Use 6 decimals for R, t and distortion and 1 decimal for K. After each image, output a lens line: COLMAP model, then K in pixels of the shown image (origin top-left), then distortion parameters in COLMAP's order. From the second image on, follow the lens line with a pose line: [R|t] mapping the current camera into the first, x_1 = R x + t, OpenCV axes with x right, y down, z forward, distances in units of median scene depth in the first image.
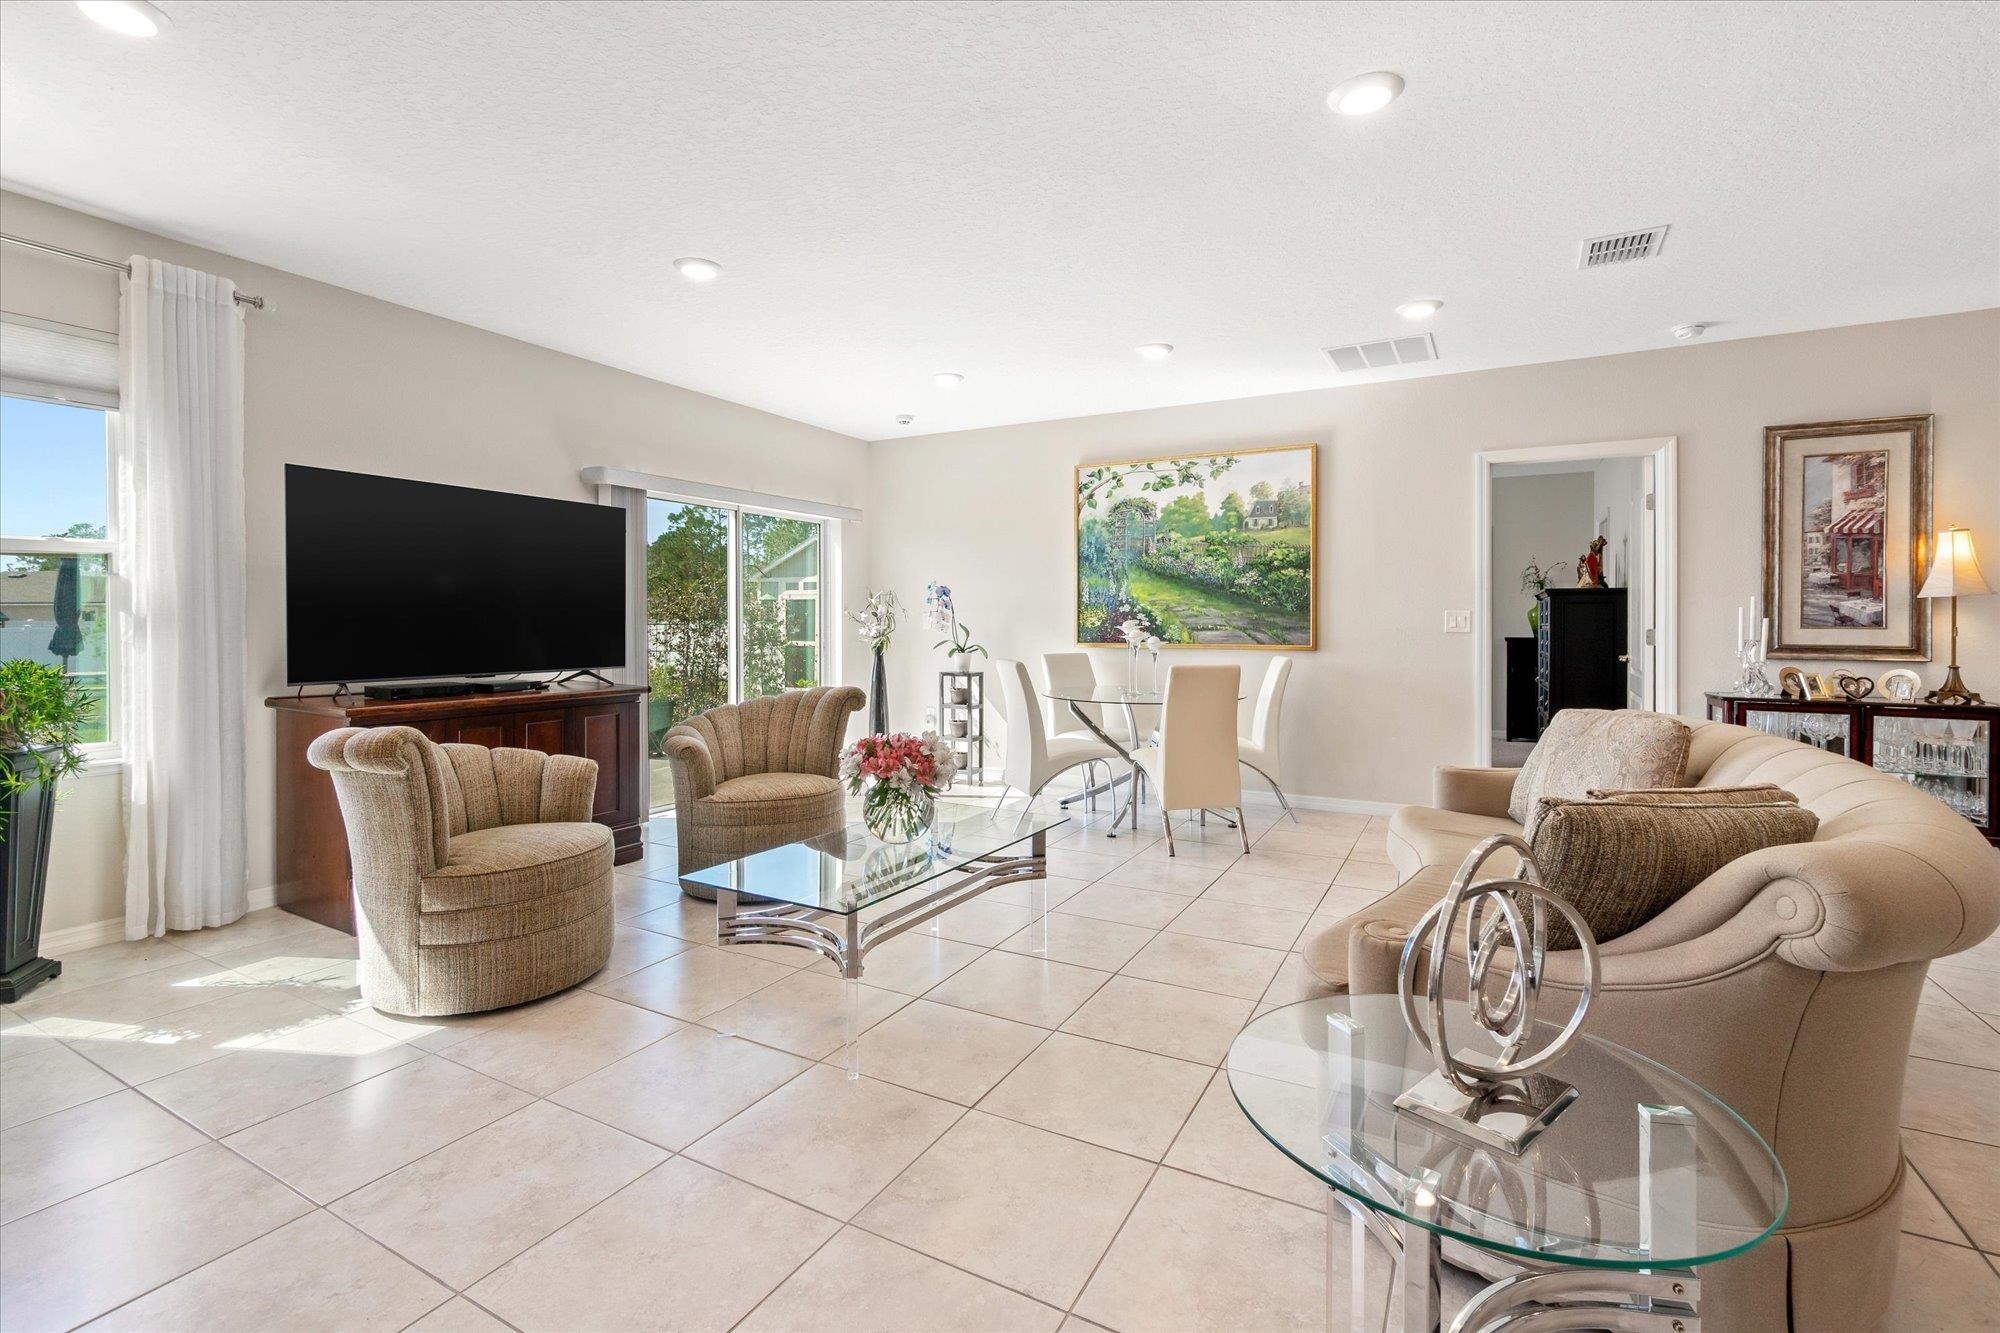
lens RADIAL K [[893.0, 0, 1002.4], [0, 893.0, 626.7], [0, 0, 1]] dist [-0.001983, -0.000443]
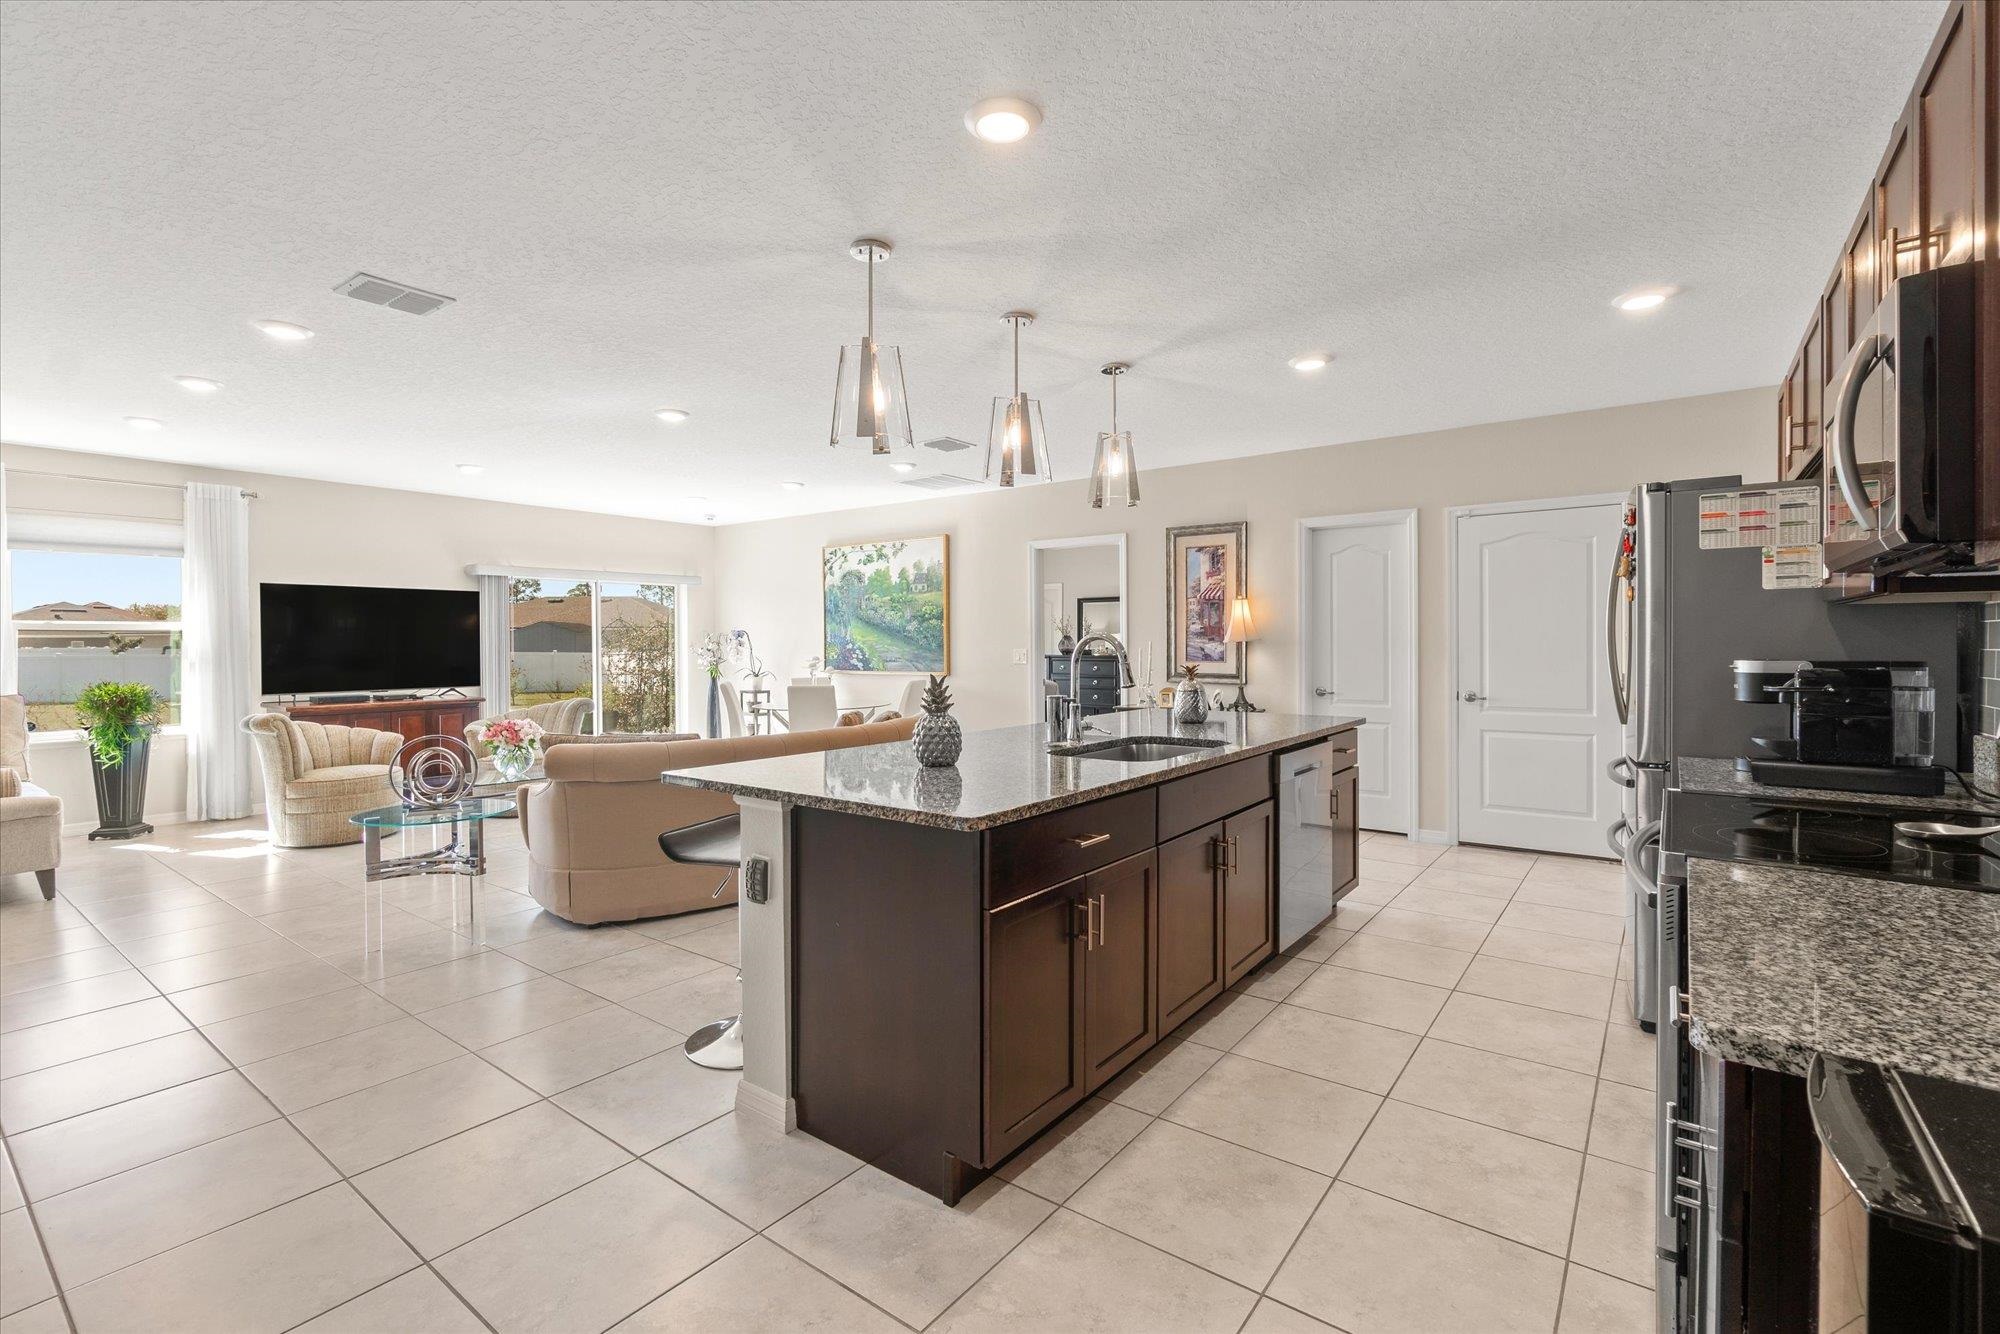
lens RADIAL K [[881.4, 0, 1002.8], [0, 881.4, 648.9], [0, 0, 1]] dist [-0.000431, -0.000058]
pose [[0.991501, -0.004205, -0.130034, 0.774672], [0.004473, 0.999988, 0.001770, -0.023781], [0.130026, -0.002337, 0.991508, -0.514891]]
